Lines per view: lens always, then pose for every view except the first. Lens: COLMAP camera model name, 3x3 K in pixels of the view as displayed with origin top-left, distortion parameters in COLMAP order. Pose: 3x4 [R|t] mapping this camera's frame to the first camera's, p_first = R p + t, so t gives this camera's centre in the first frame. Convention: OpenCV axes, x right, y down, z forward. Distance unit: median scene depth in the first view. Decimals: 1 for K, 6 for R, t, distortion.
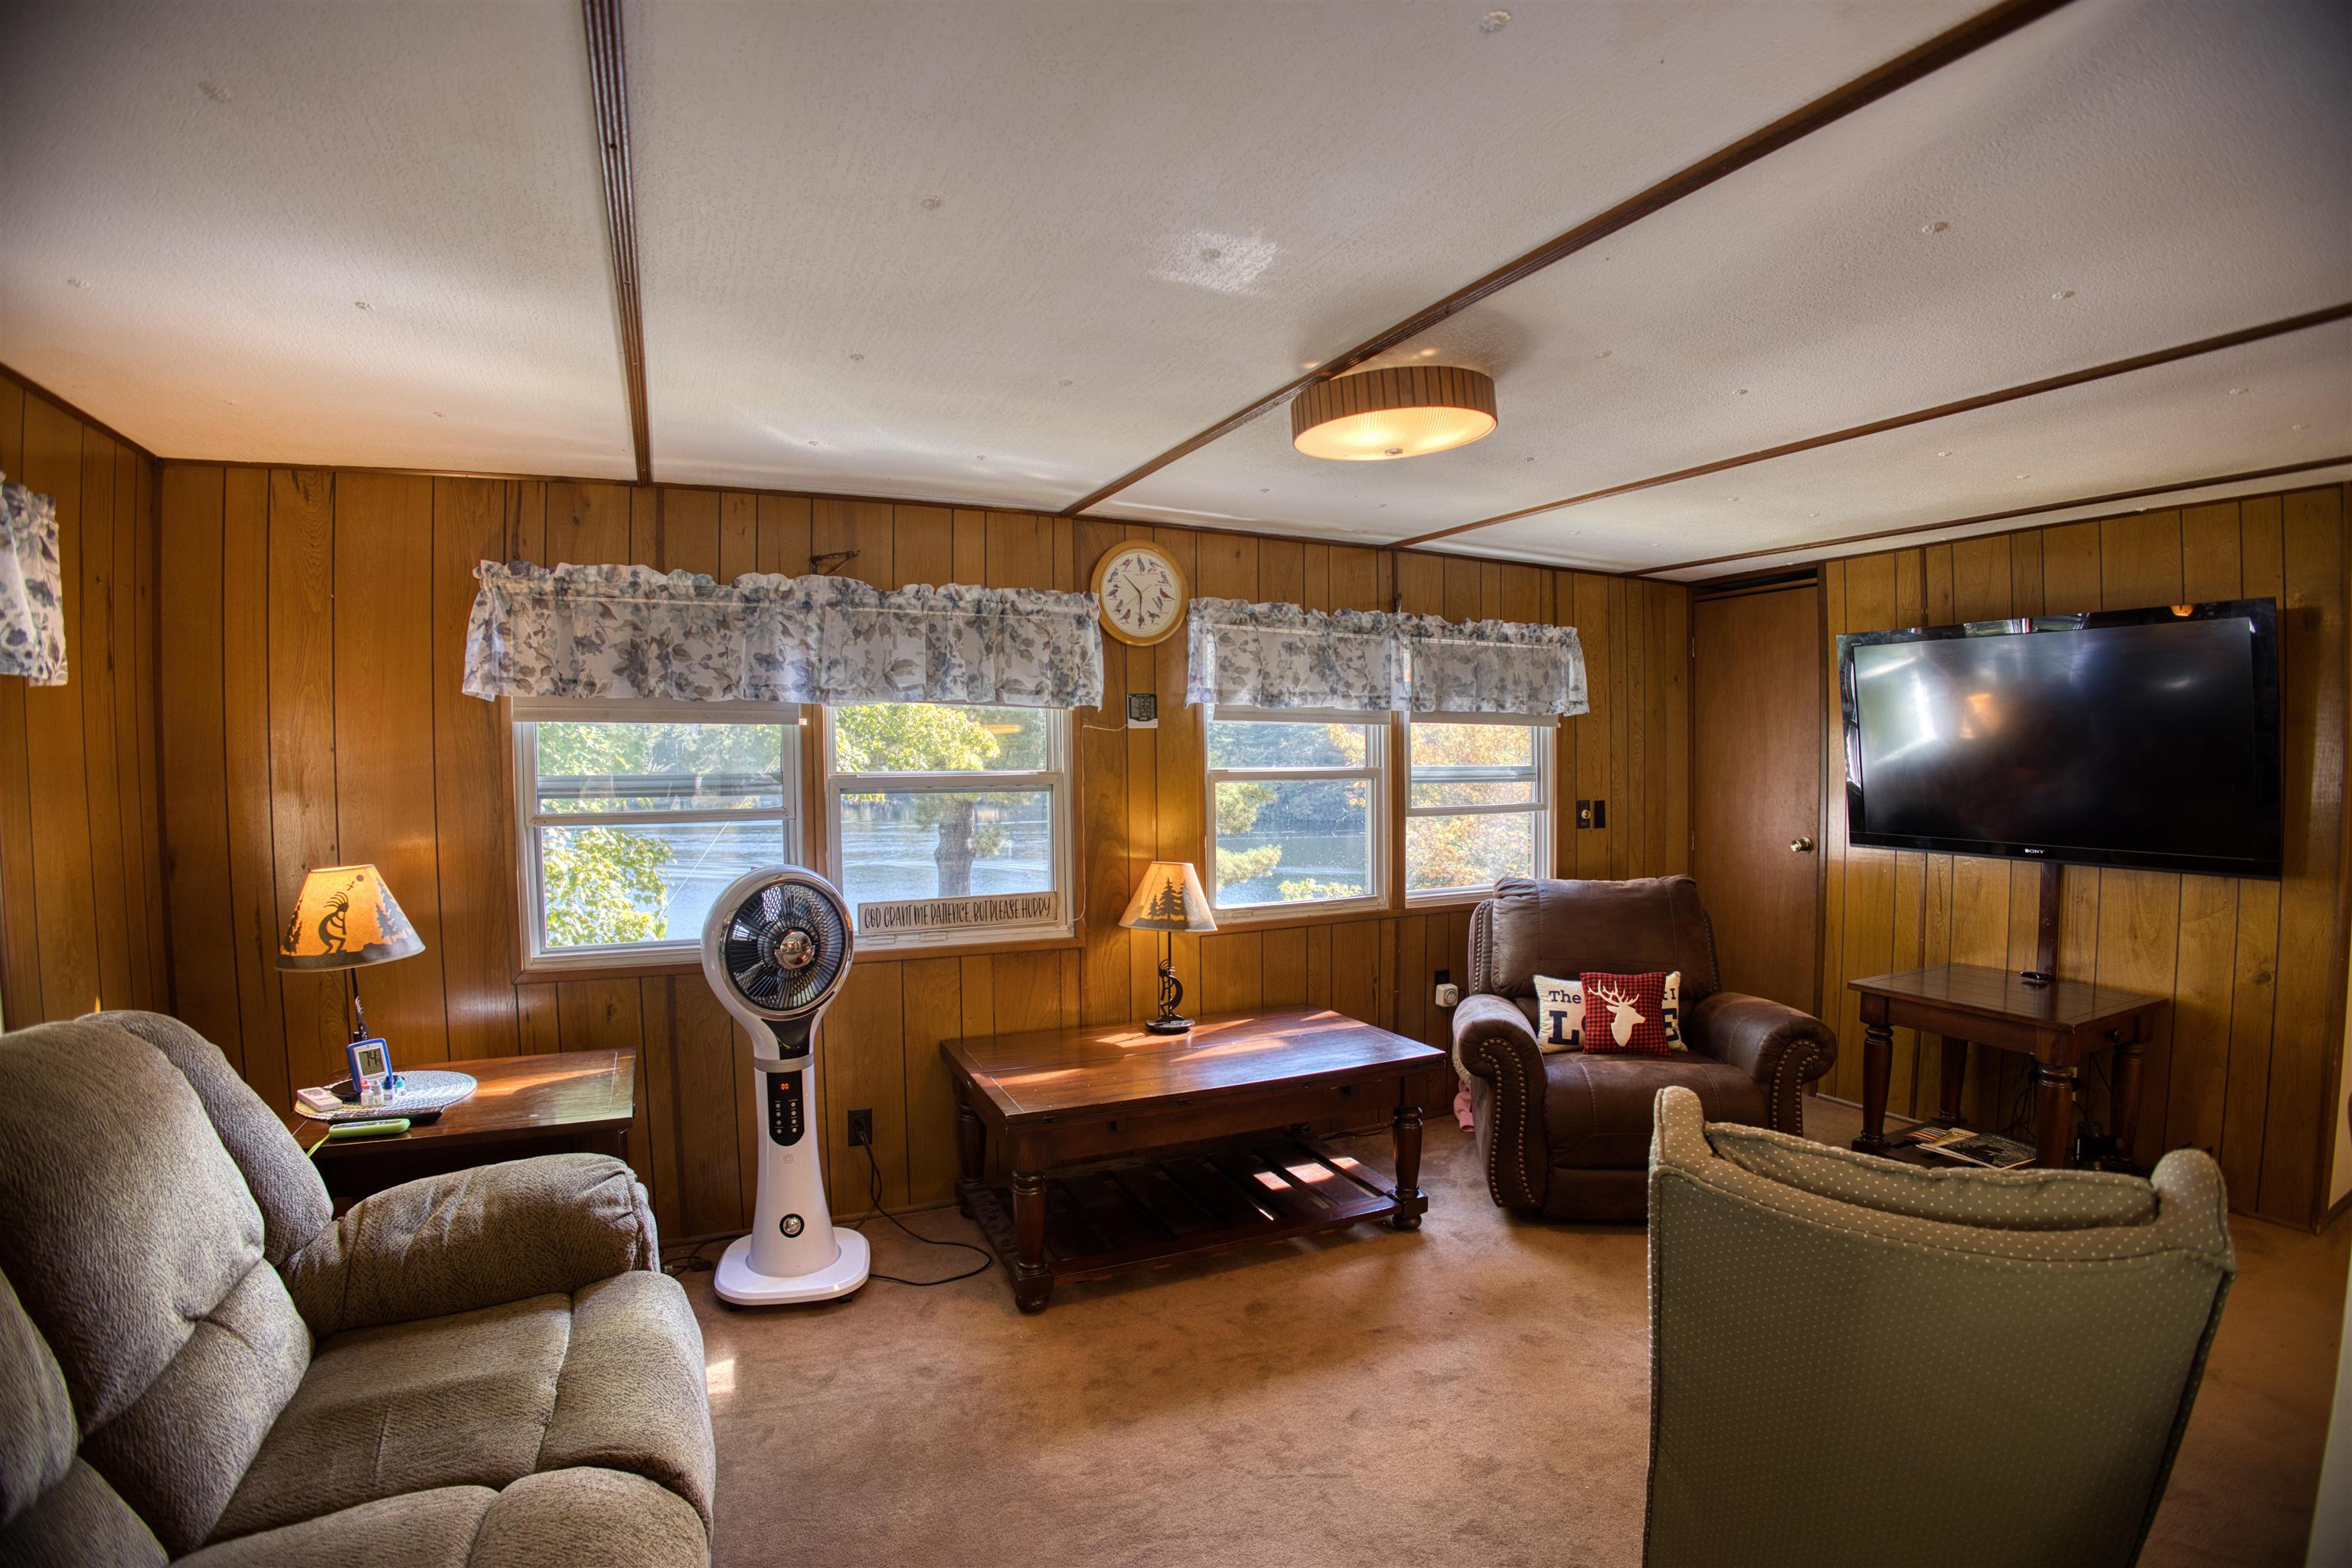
lens RADIAL K [[1073.3, 0, 1177.1], [0, 1073.3, 788.0], [0, 0, 1]] dist [-0.148390, 0.037300]
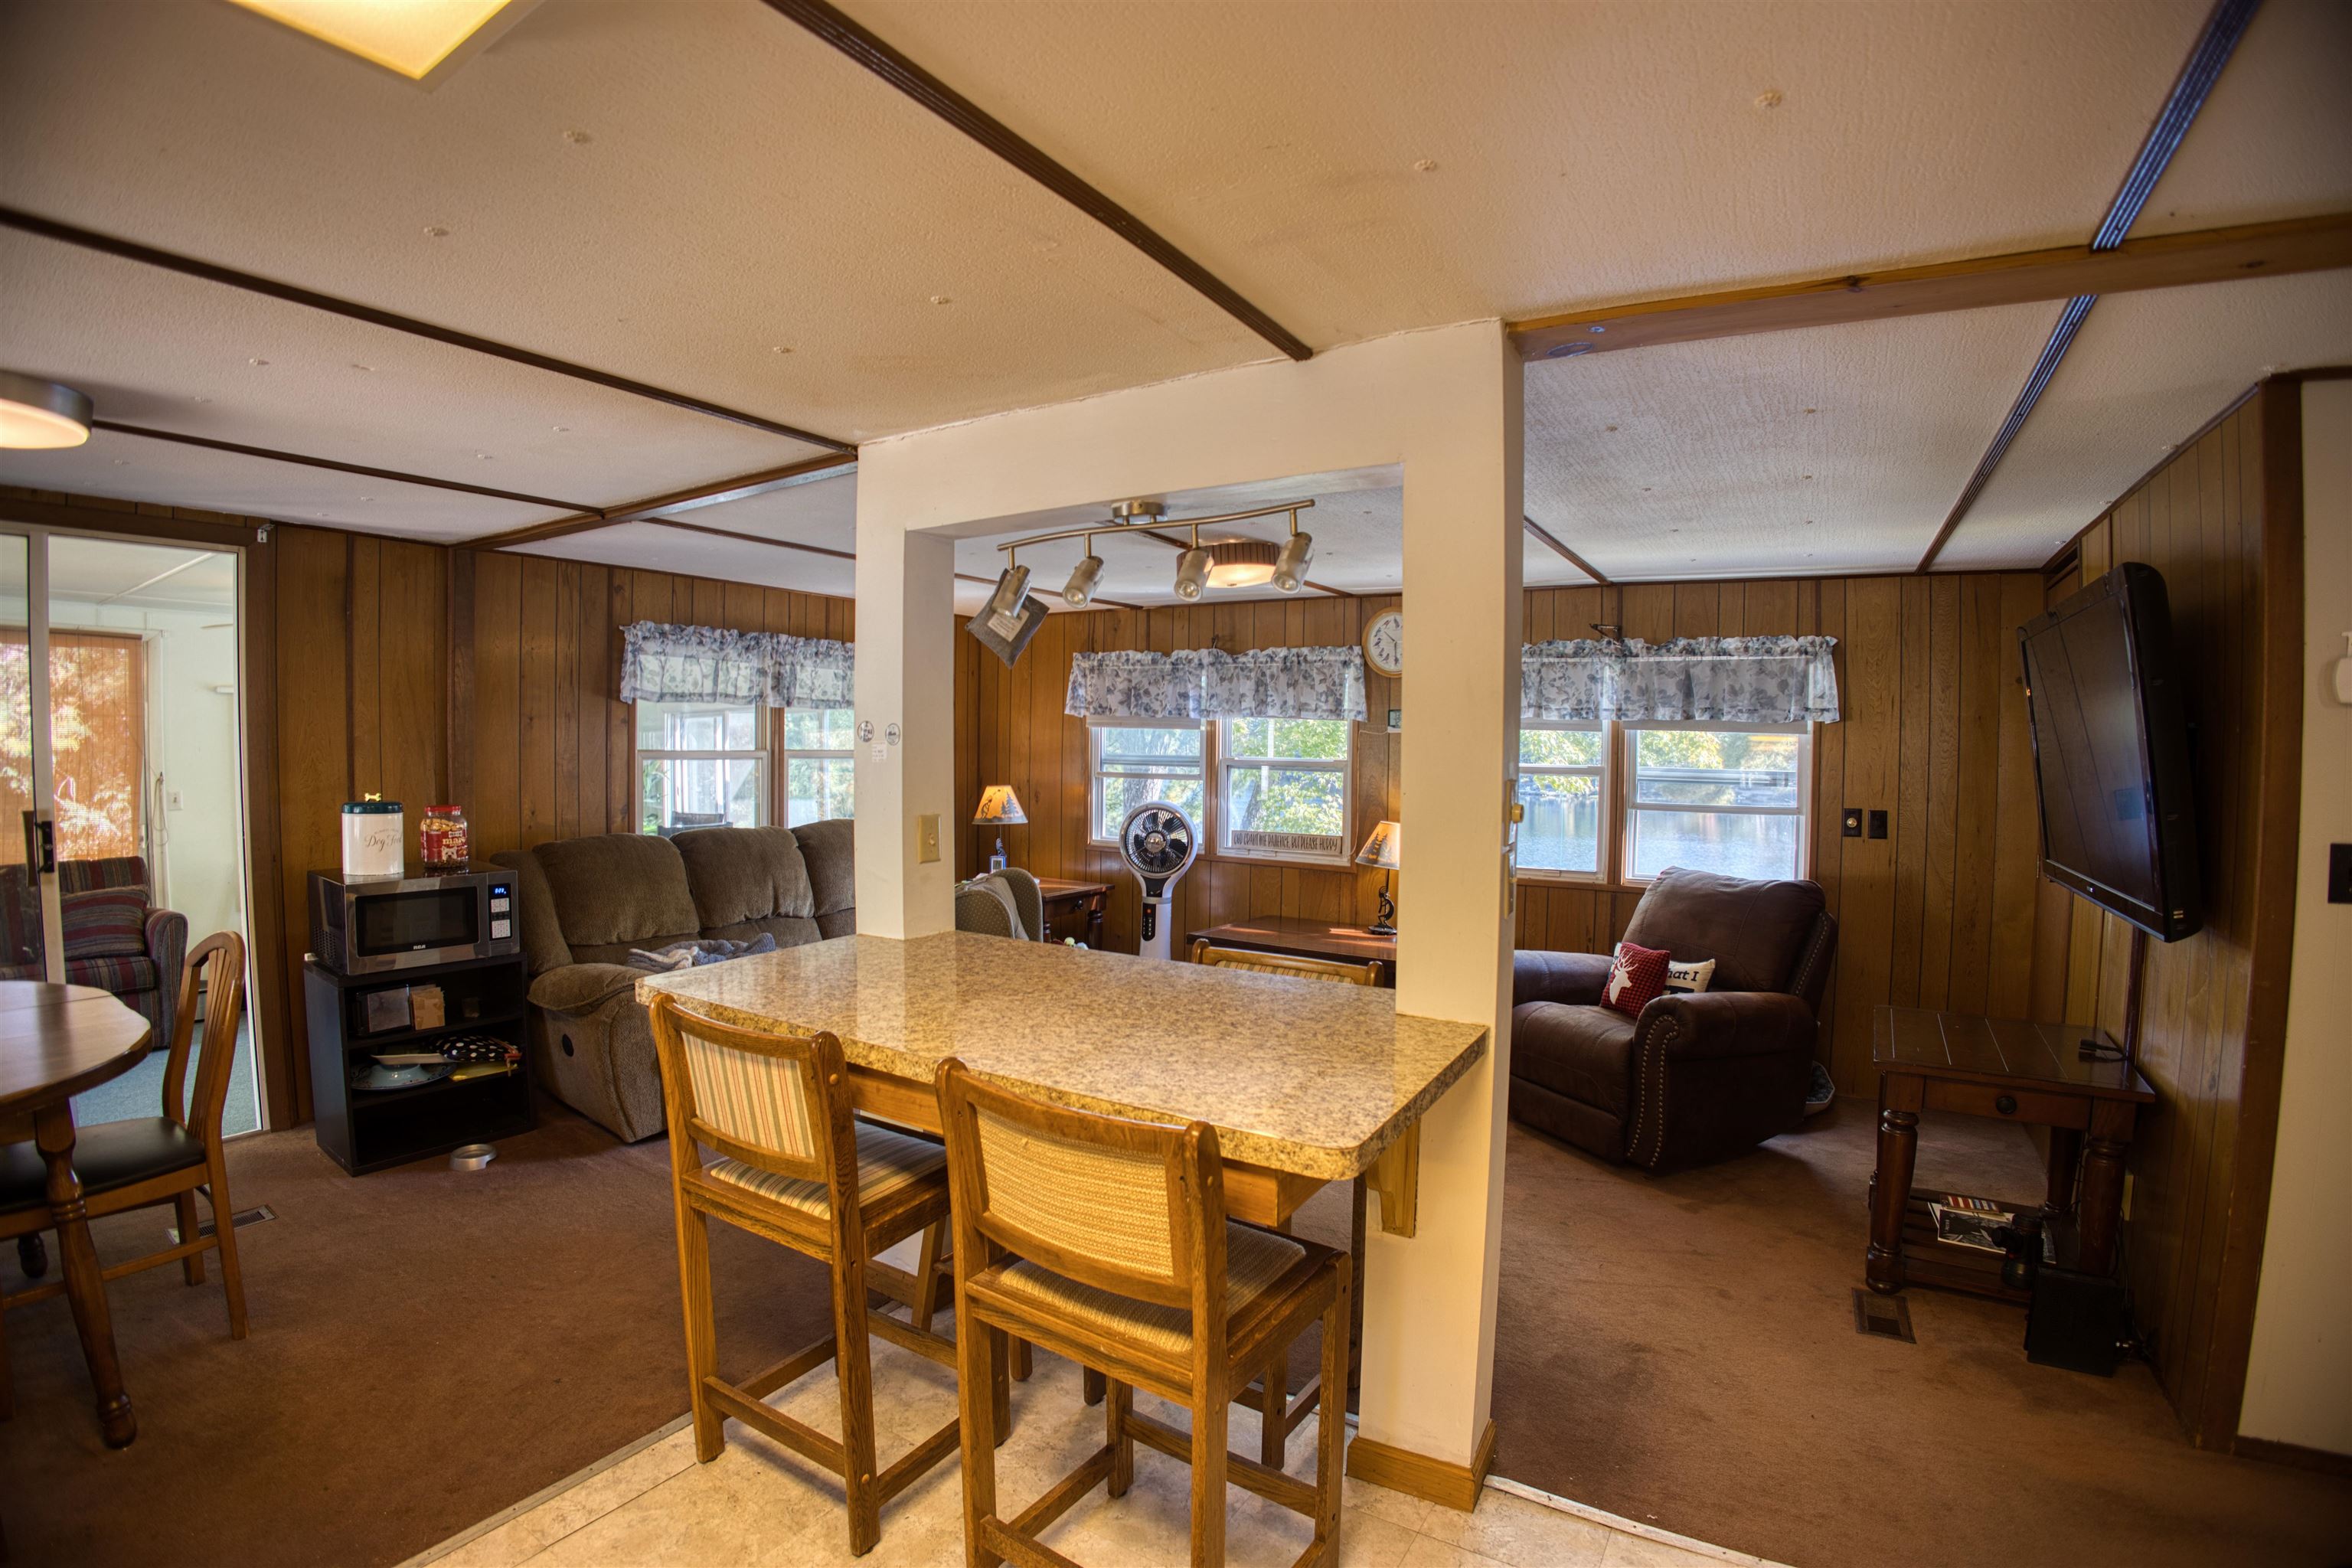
lens RADIAL K [[1076.5, 0, 1167.1], [0, 1076.5, 786.1], [0, 0, 1]] dist [-0.155429, 0.039916]
pose [[0.540935, 0.048297, -0.839676, 1.125785], [-0.044758, 0.998588, 0.028603, -0.010394], [0.839872, 0.022110, 0.542333, -0.077084]]
